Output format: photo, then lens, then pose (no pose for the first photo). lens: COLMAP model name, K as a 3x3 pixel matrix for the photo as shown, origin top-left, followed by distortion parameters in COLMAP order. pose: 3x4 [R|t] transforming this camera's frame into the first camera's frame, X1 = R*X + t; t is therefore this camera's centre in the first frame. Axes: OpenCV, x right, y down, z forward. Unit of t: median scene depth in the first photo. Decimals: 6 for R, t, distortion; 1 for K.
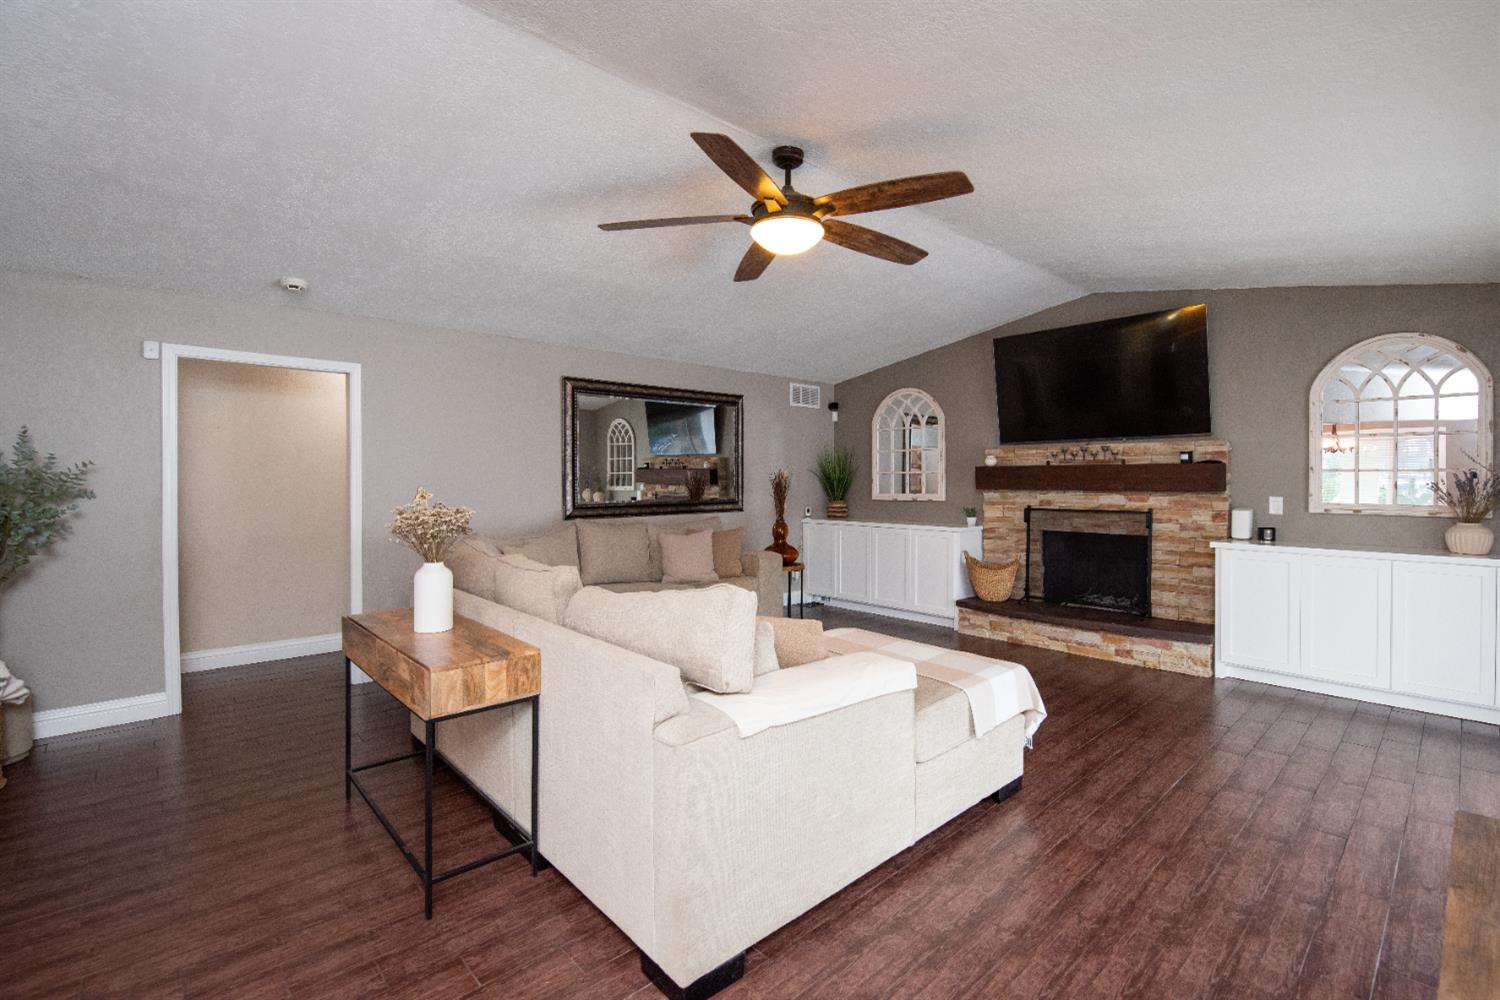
lens RADIAL K [[667.6, 0, 774.0], [0, 667.6, 478.0], [0, 0, 1]] dist [-0.005193, -0.001065]
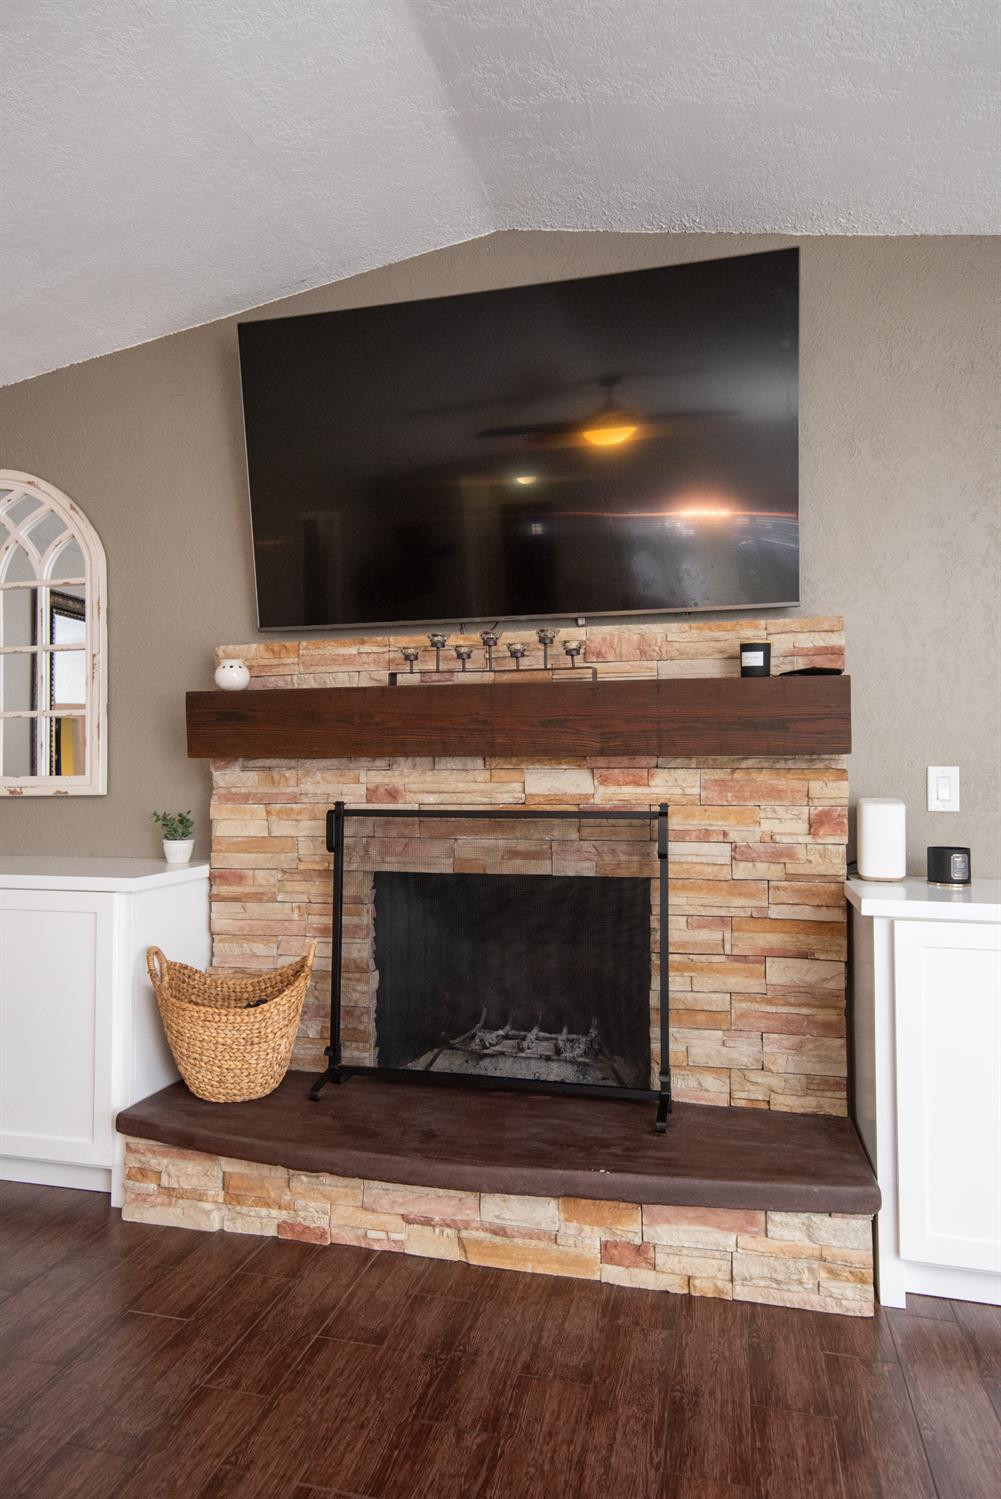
lens RADIAL K [[932.0, 0, 499.9], [0, 932.0, 750.1], [0, 0, 1]] dist [0.031246, 0.001047]
pose [[0.842262, 0.005596, 0.539040, 0.202866], [0.001675, 0.999914, -0.012997, 0.021805], [-0.539066, 0.011850, 0.842180, 0.580961]]
